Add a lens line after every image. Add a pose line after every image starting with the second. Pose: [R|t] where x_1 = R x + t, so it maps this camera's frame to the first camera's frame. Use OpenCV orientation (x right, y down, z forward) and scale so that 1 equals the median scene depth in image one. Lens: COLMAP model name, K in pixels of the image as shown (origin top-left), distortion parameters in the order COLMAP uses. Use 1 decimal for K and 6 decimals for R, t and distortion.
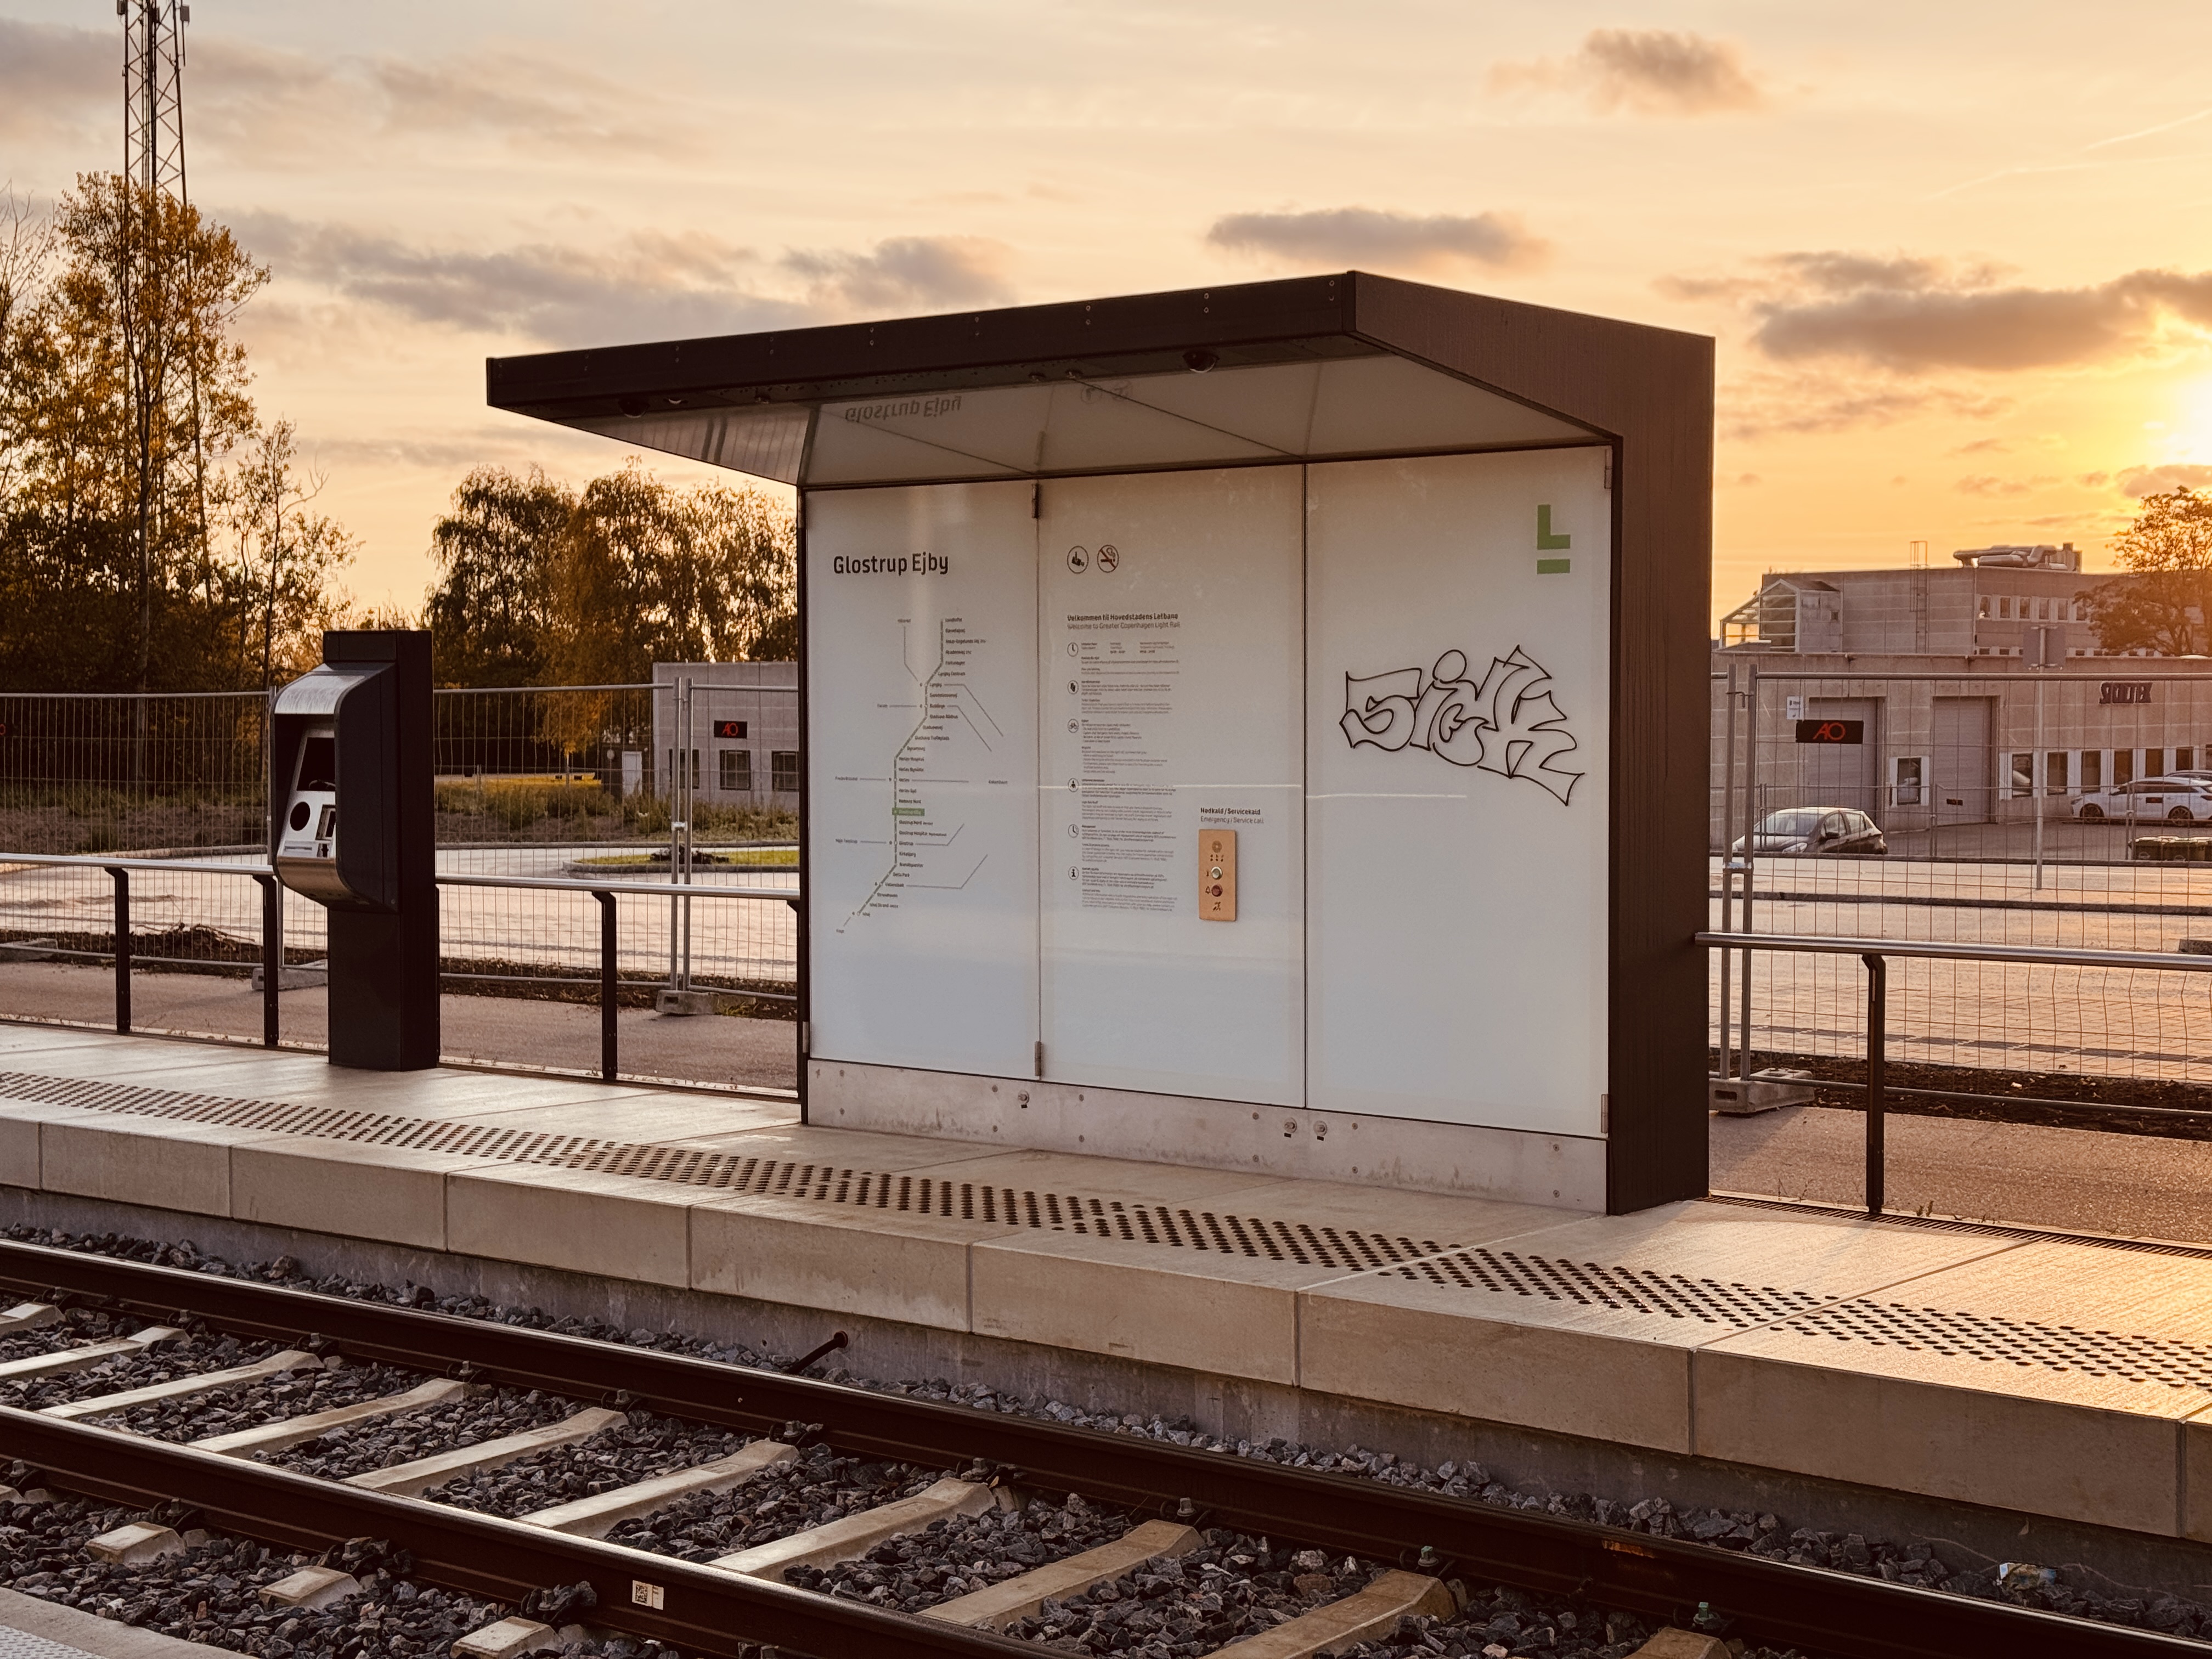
lens RADIAL K [[3136.7, 0, 1106.0], [0, 3136.7, 829.5], [0, 0, 1]] dist [0.244922, -0.101099]
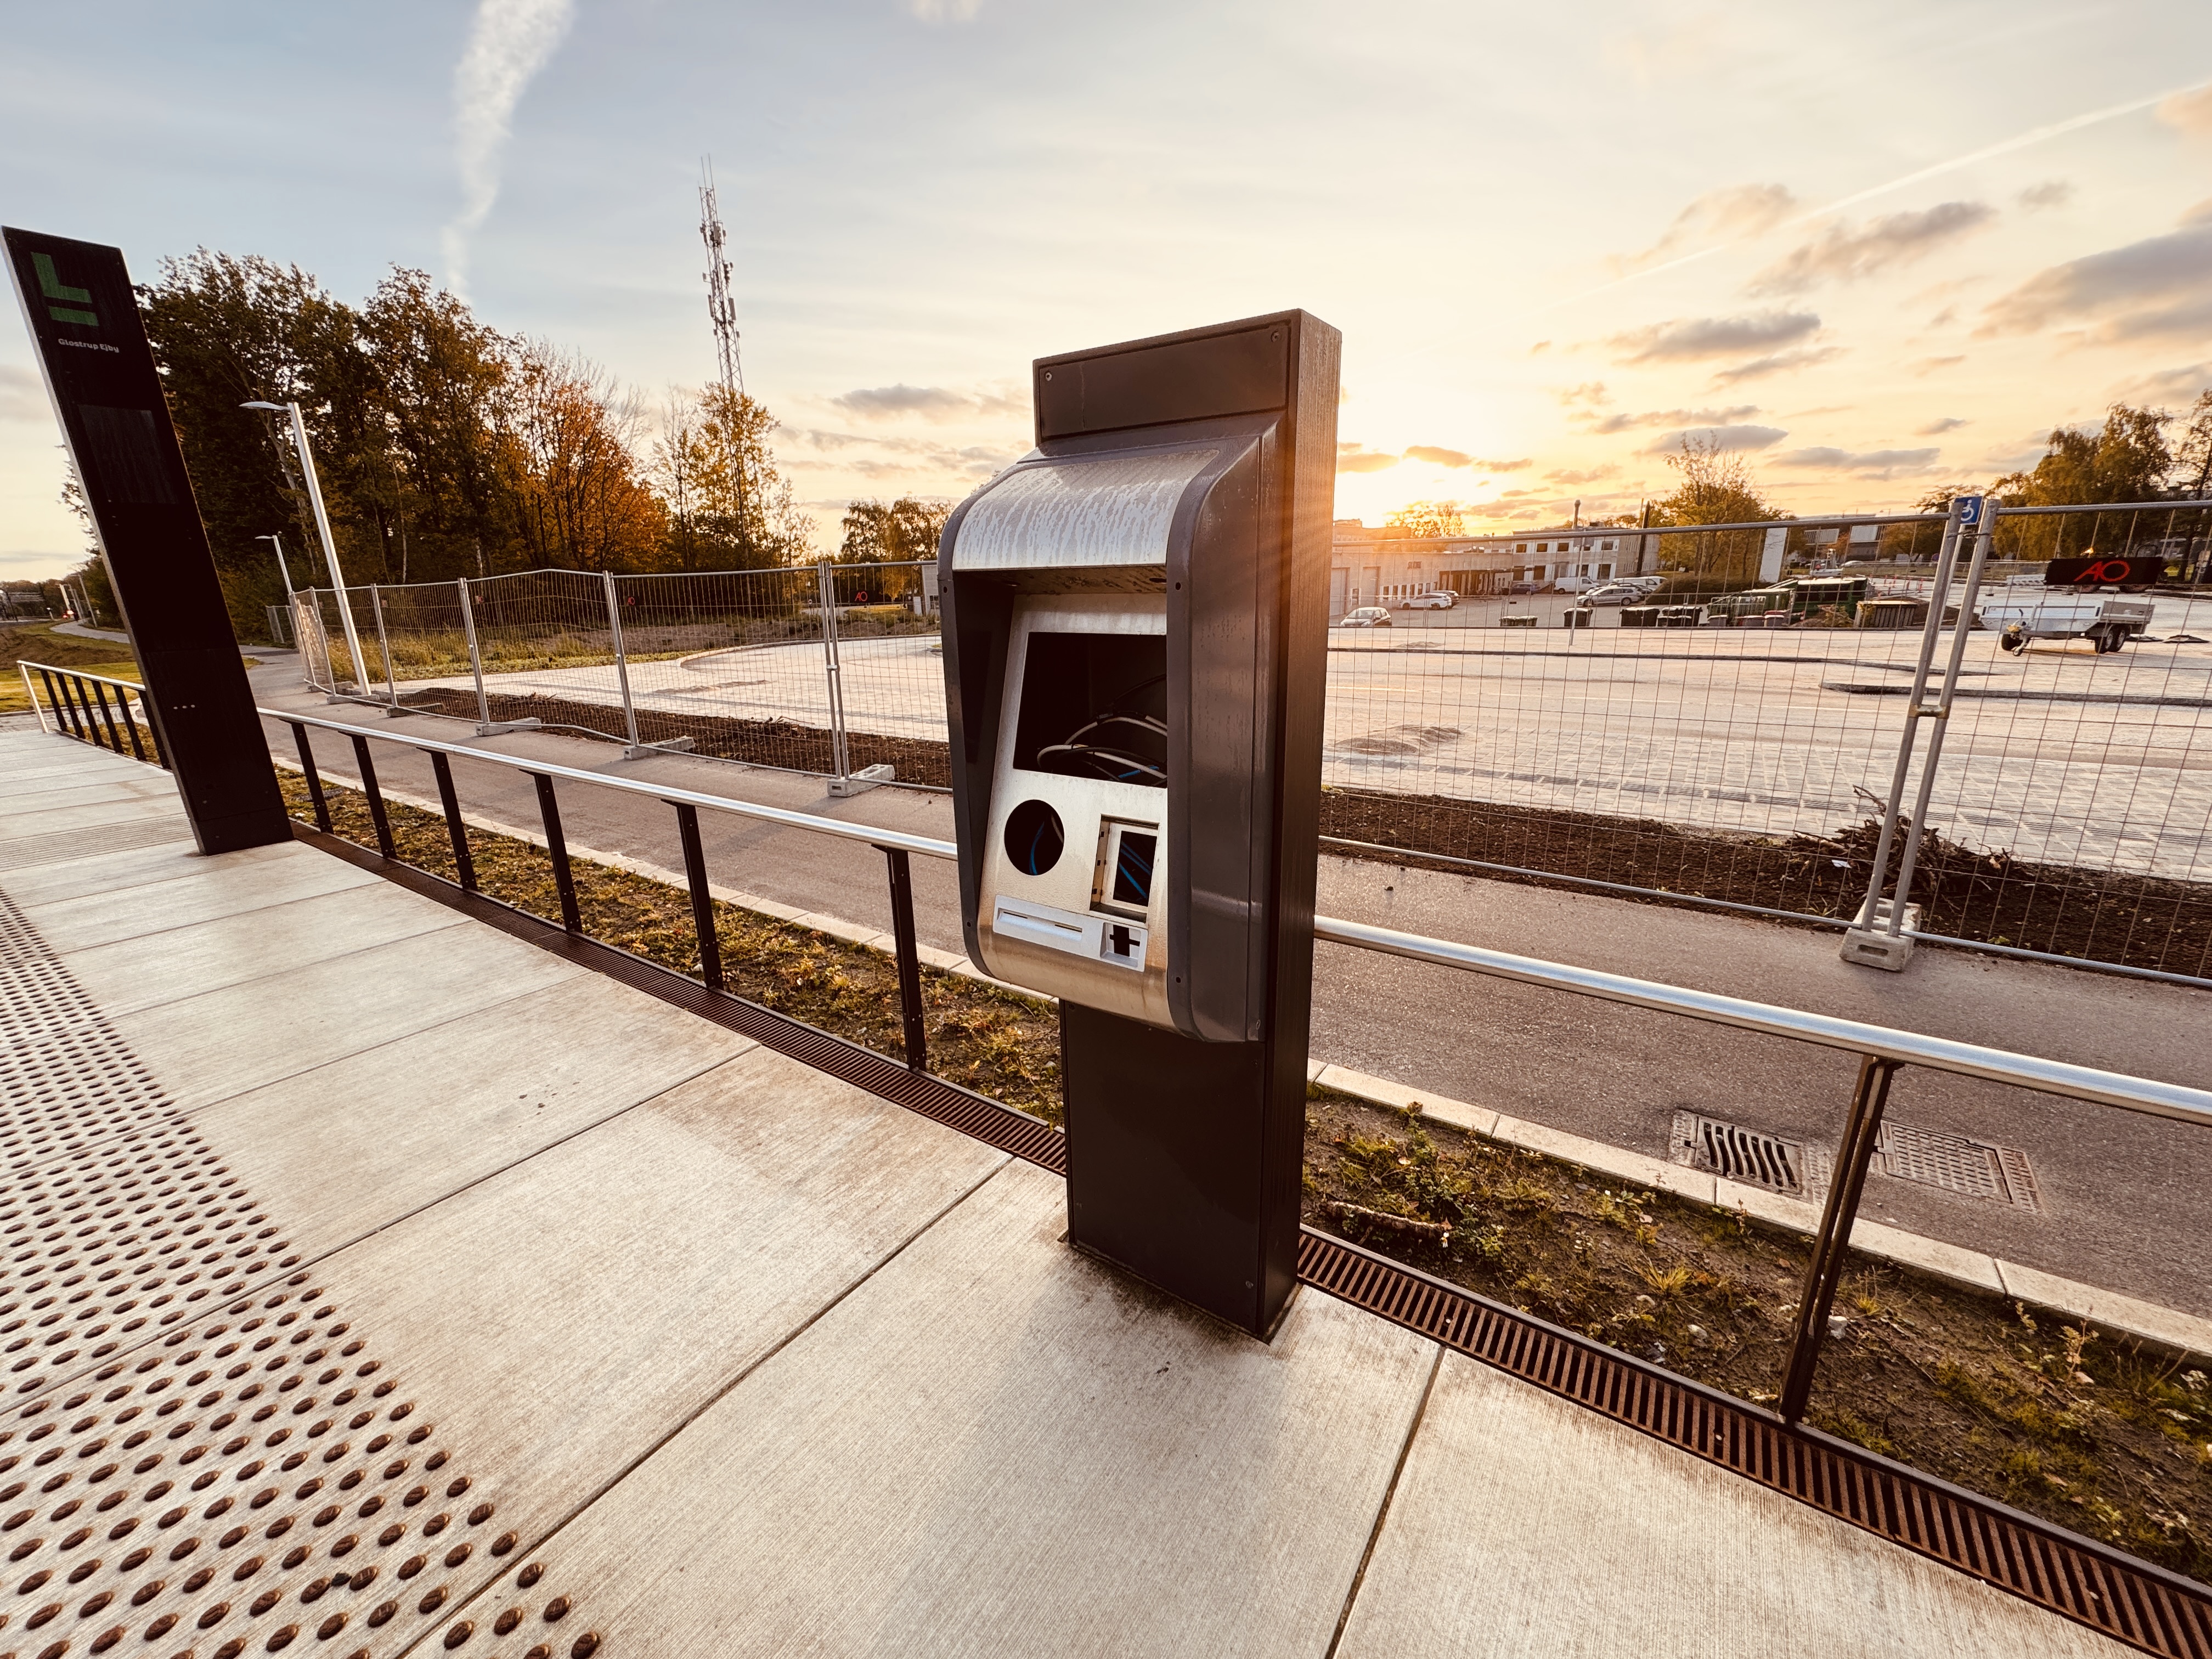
lens RADIAL K [[888.6, 0, 1106.0], [0, 888.6, 829.5], [0, 0, 1]] dist [-0.002051, -0.000073]
pose [[0.996919, -0.043233, 0.065448, -0.045638], [0.026613, 0.971326, 0.236256, -0.006137], [-0.073785, -0.233787, 0.969484, 0.161391]]
